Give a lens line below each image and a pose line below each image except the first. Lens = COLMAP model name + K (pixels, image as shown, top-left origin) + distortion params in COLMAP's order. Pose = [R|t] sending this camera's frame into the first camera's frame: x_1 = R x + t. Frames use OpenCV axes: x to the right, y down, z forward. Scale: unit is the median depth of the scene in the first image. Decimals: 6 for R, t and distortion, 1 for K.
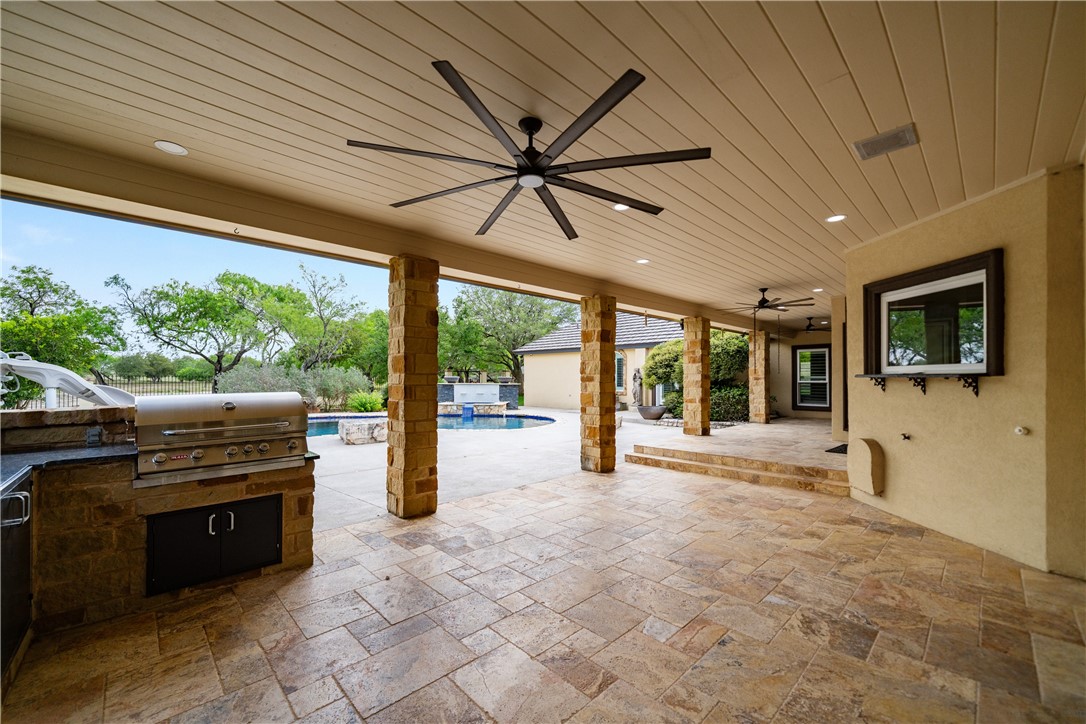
lens RADIAL K [[429.4, 0, 545.3], [0, 429.4, 372.0], [0, 0, 1]] dist [0.001455, 0.000514]
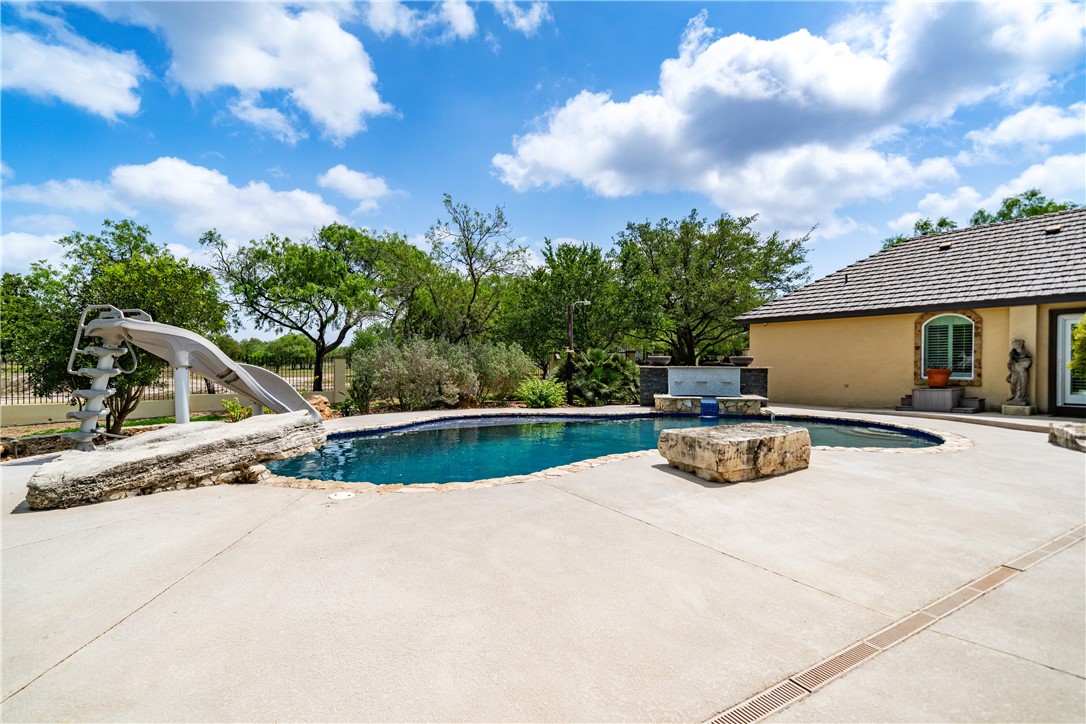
lens RADIAL K [[500.4, 0, 541.0], [0, 500.4, 365.9], [0, 0, 1]] dist [-0.015015, -0.000670]
pose [[0.988167, 0.001766, -0.153369, -0.320734], [0.000575, 0.999884, 0.015214, 0.015405], [0.153378, -0.015122, 0.988052, 0.230017]]
